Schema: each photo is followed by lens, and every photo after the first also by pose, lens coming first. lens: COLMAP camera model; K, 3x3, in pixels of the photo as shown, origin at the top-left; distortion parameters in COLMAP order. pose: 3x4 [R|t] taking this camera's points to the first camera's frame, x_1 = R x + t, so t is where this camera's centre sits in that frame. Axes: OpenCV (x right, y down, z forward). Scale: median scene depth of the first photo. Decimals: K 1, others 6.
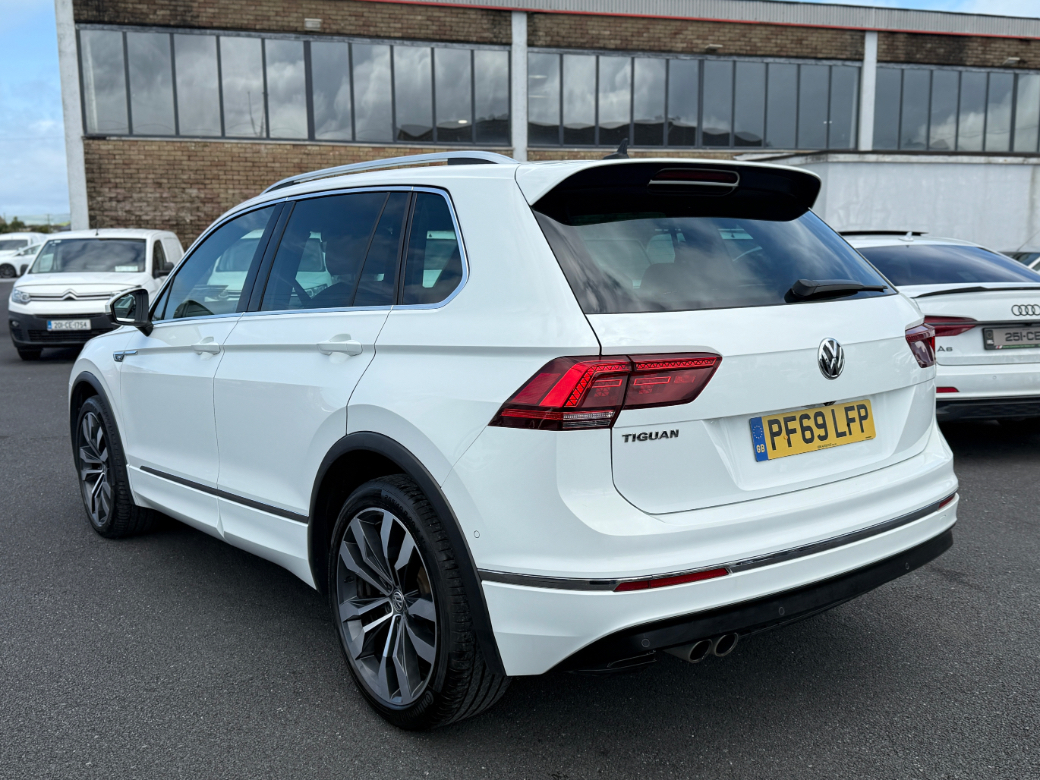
lens RADIAL K [[996.0, 0, 520.0], [0, 996.0, 390.0], [0, 0, 1]] dist [0.126823, -0.220014]
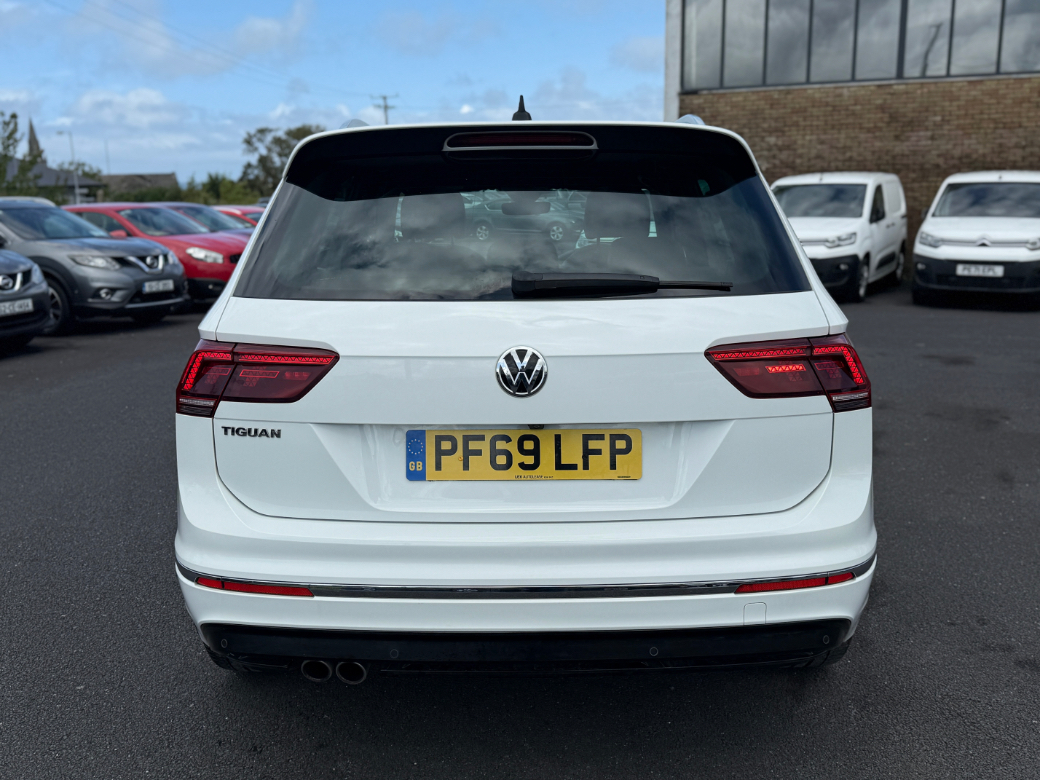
lens RADIAL K [[961.4, 0, 520.0], [0, 961.4, 390.0], [0, 0, 1]] dist [0.141518, -0.294294]
pose [[0.786819, 0.124284, -0.604540, 0.743475], [-0.086467, 0.992052, 0.091413, -0.083516], [0.611096, -0.019653, 0.791312, 0.368013]]
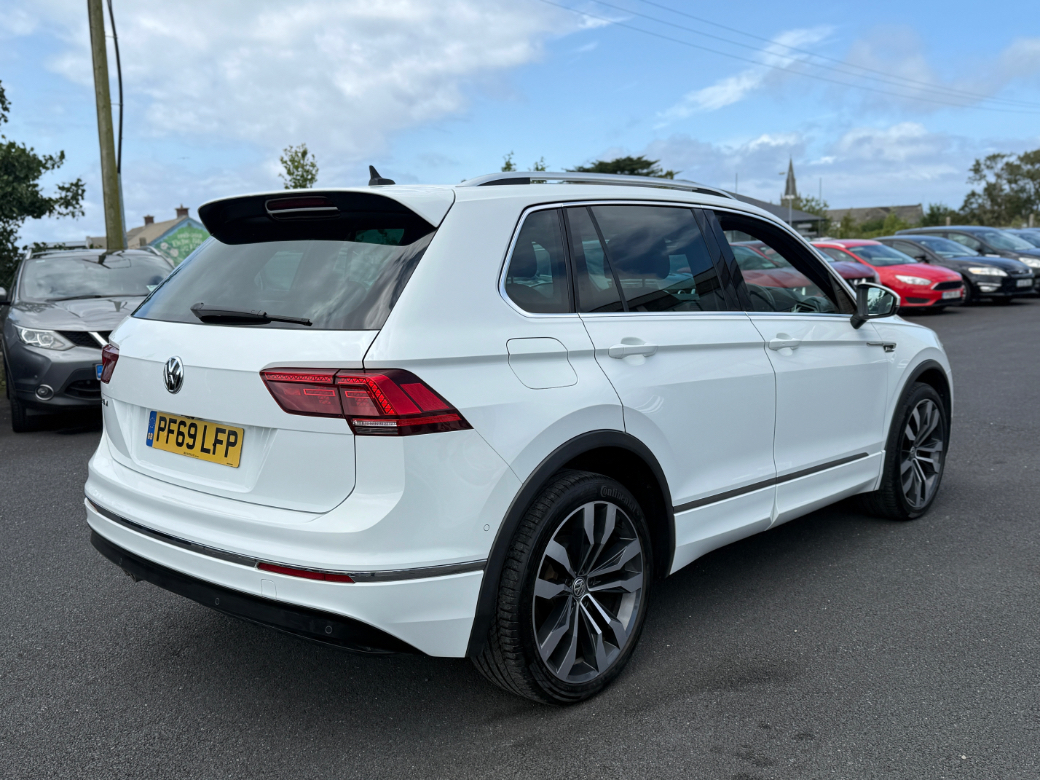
lens RADIAL K [[961.4, 0, 520.0], [0, 961.4, 390.0], [0, 0, 1]] dist [0.141518, -0.294294]
pose [[0.176701, 0.155303, -0.971935, 1.362290], [-0.115853, 0.983891, 0.136151, -0.196668], [0.977422, 0.088544, 0.191847, 1.116552]]
